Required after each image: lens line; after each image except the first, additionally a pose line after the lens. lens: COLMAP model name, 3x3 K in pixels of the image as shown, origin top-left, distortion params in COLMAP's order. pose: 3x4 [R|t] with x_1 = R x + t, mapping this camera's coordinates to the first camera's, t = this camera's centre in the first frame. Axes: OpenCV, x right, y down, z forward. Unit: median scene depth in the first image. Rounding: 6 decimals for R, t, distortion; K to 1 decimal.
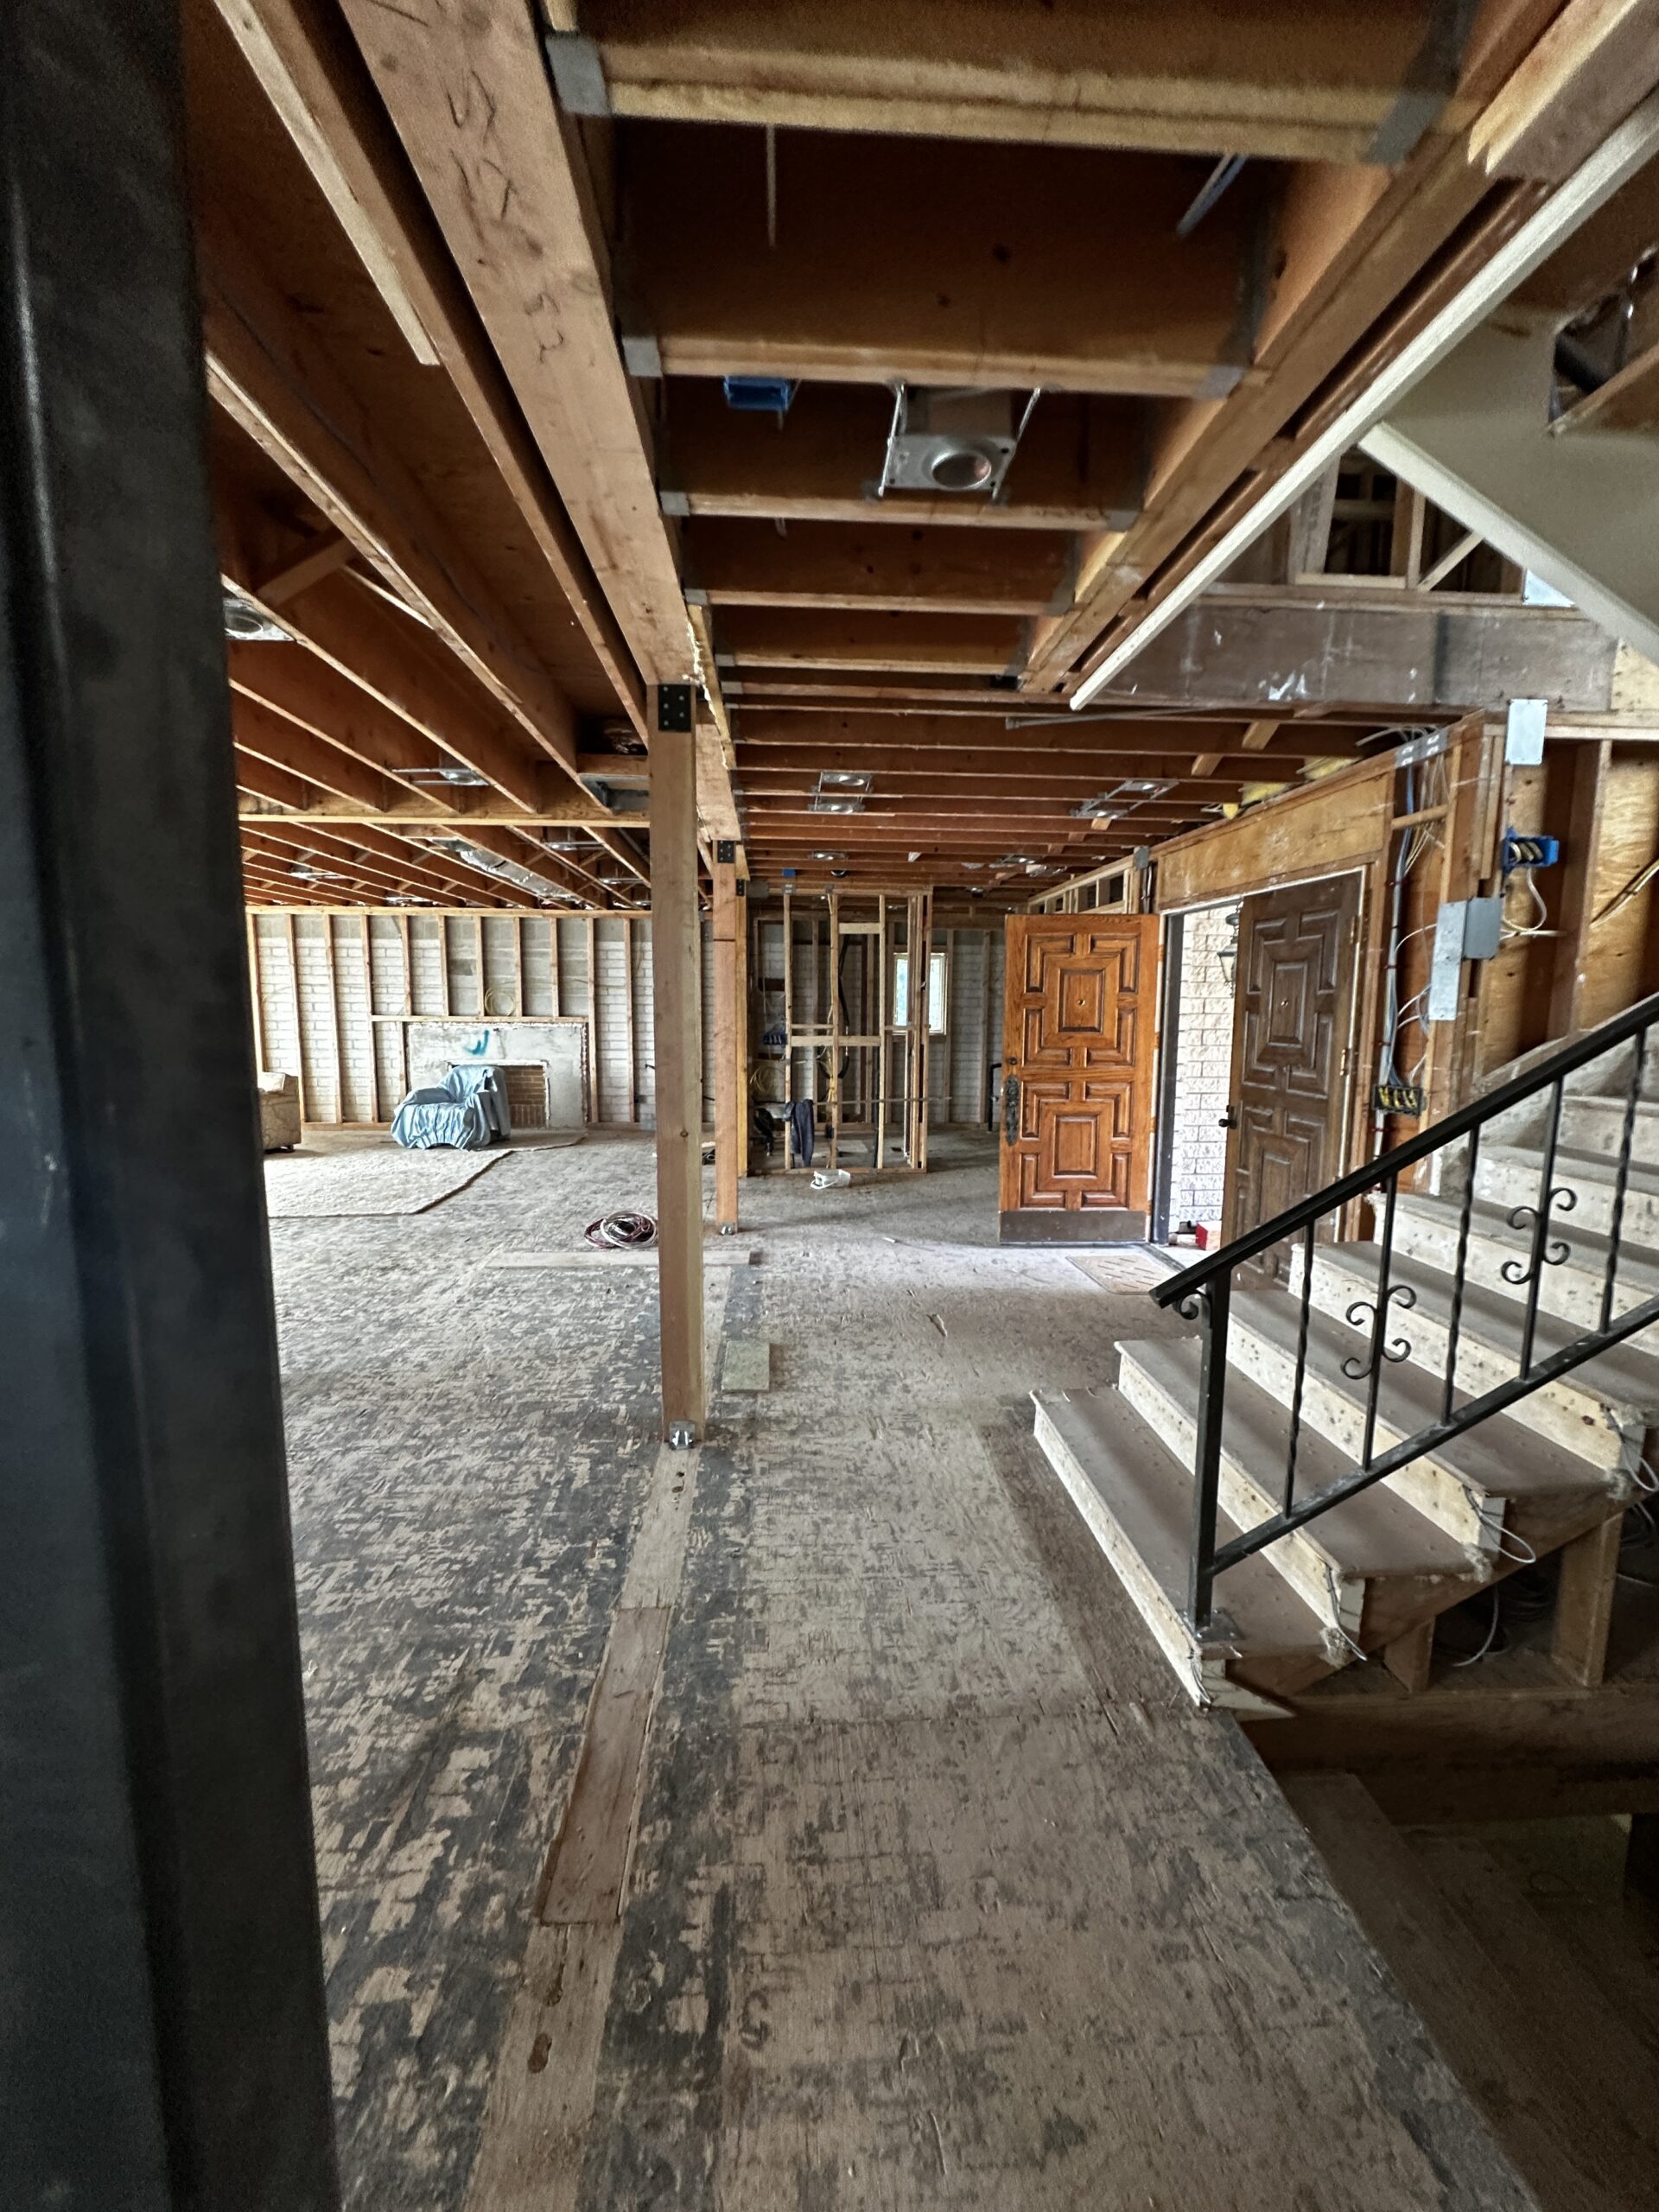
lens RADIAL K [[885.2, 0, 827.3], [0, 885.2, 1108.3], [0, 0, 1]] dist [-0.000070, -0.000378]
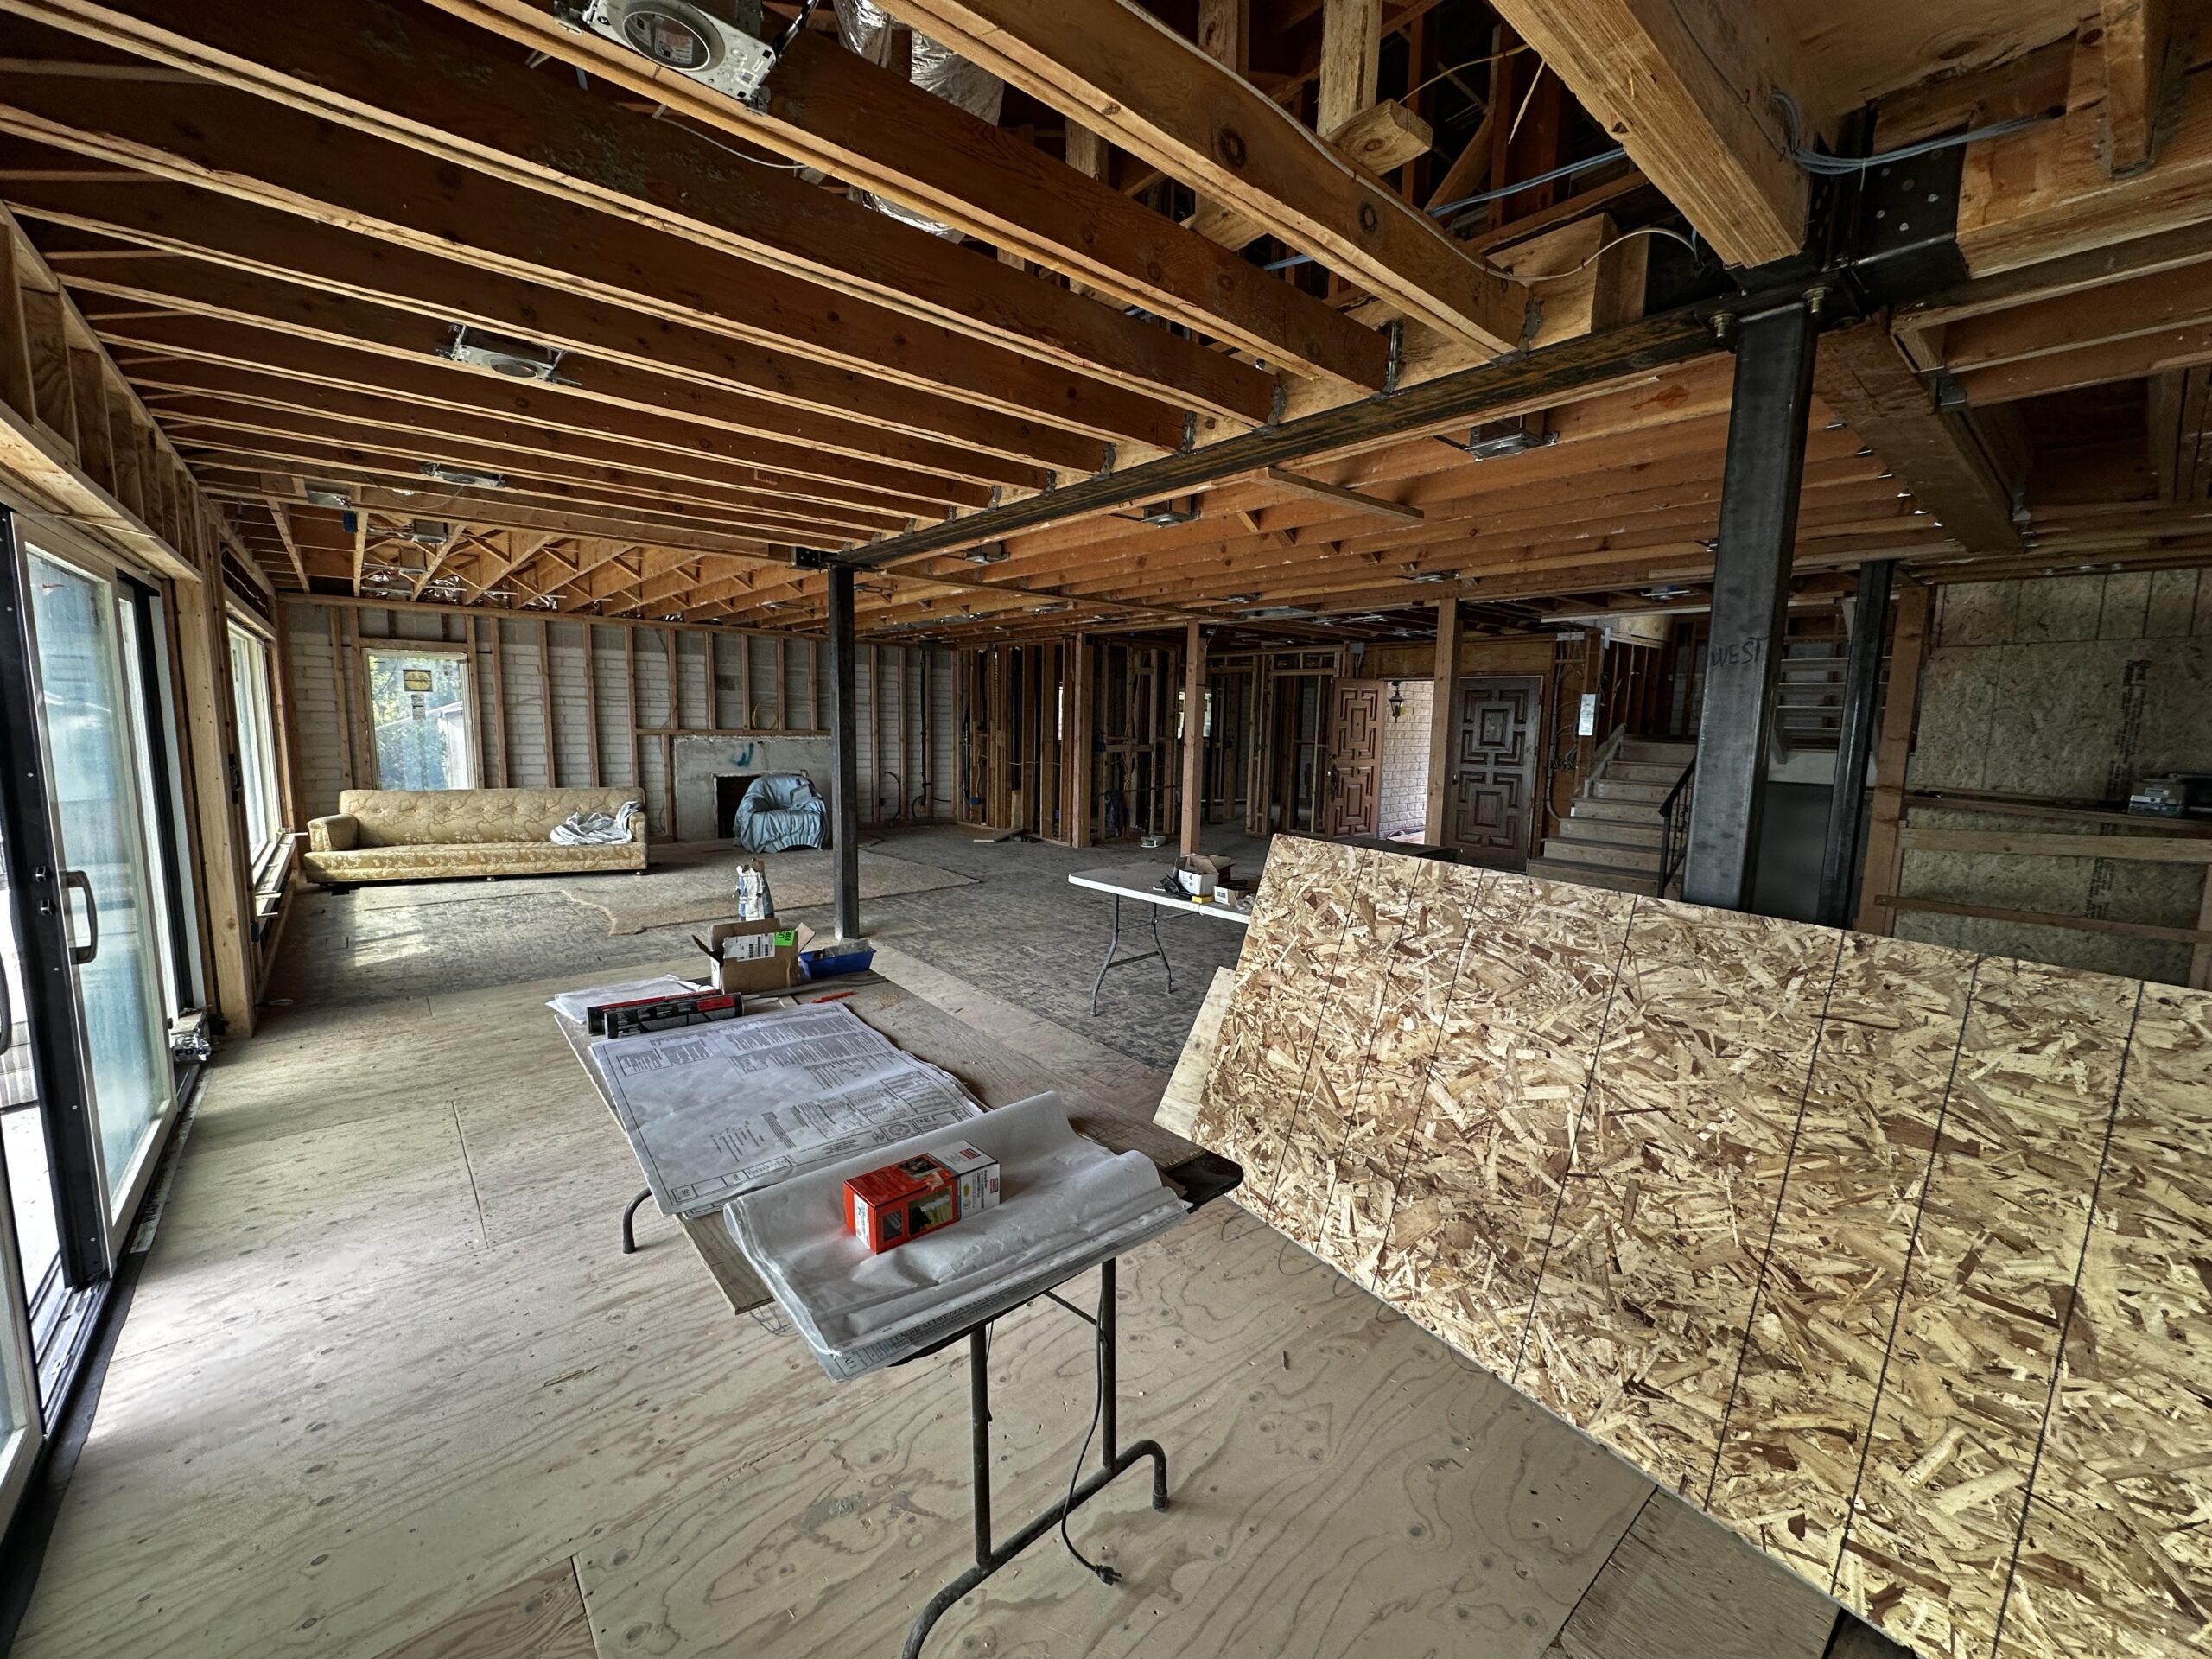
lens RADIAL K [[885.2, 0, 1114.5], [0, 885.2, 842.3], [0, 0, 1]] dist [-0.000070, -0.000378]
pose [[0.786482, -0.078216, 0.612640, -0.706707], [0.062654, 0.996935, 0.046846, 0.007484], [-0.614426, 0.001541, 0.788973, -0.103778]]
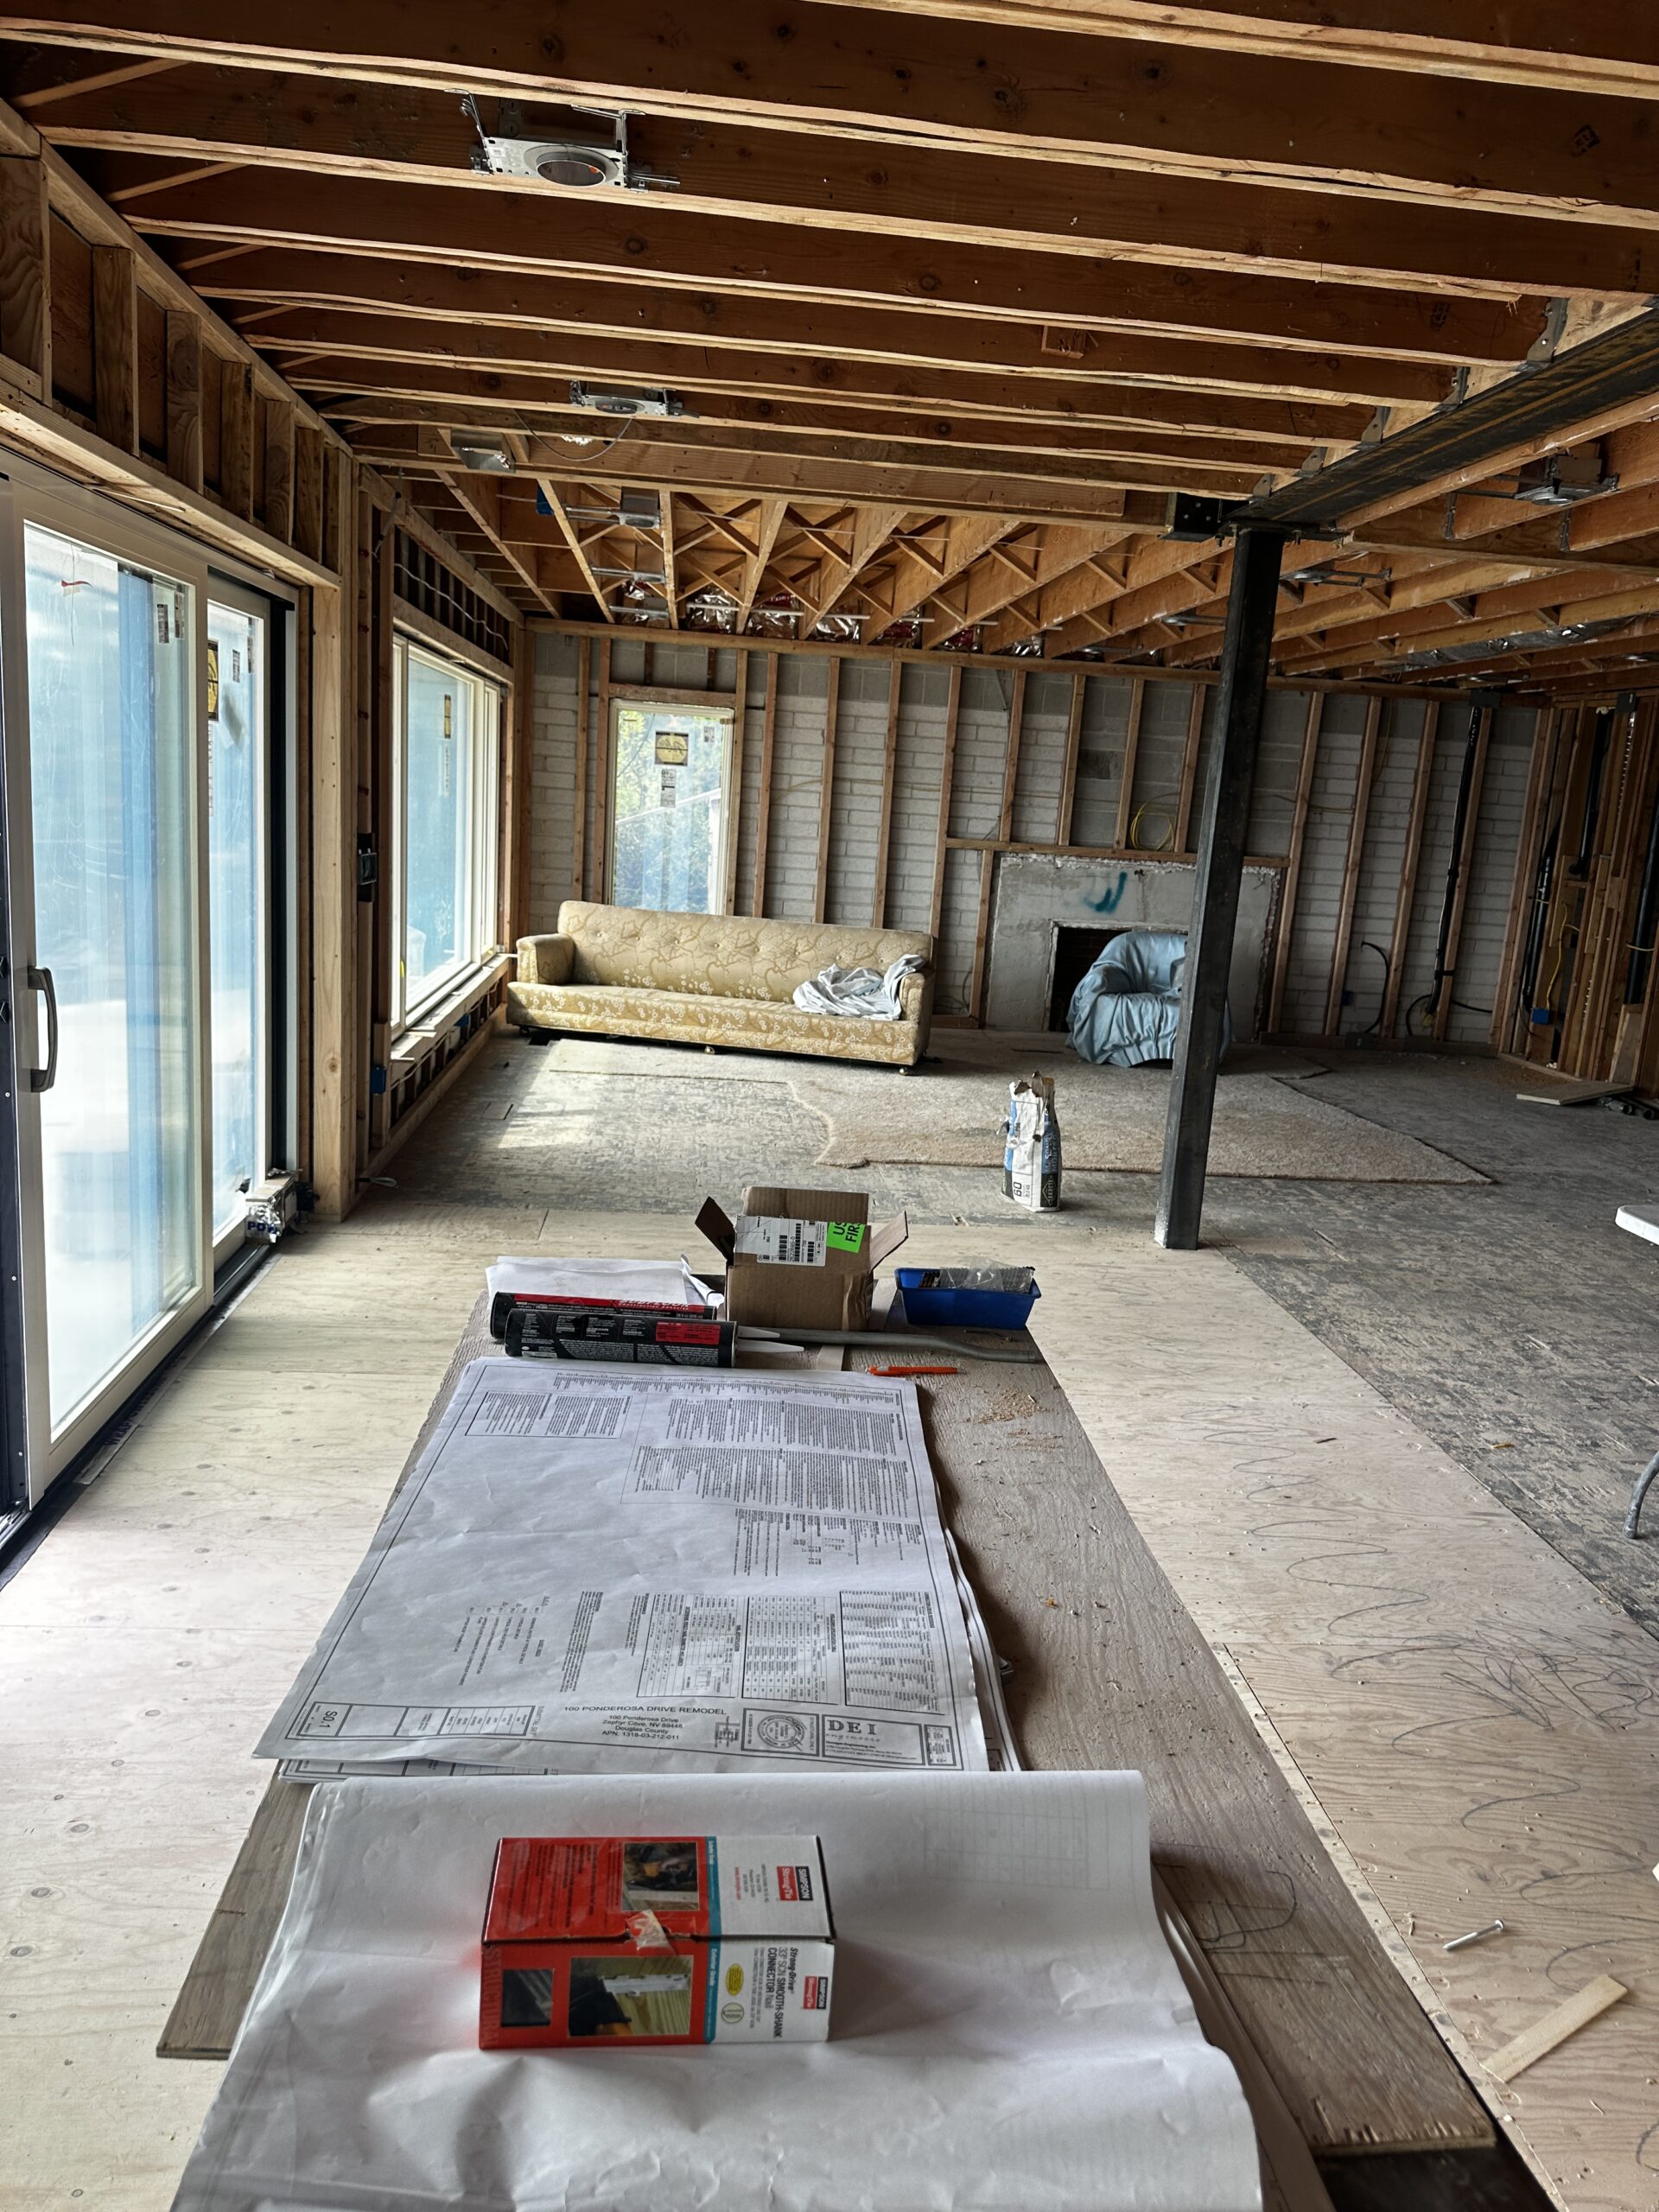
lens RADIAL K [[1561.8, 0, 841.4], [0, 1561.8, 1107.9], [0, 0, 1]] dist [0.060785, -0.068280]
pose [[0.997144, 0.049510, 0.057032, -0.635035], [-0.053578, 0.995953, 0.072166, 0.005380], [-0.053229, -0.075016, 0.995761, -0.068524]]
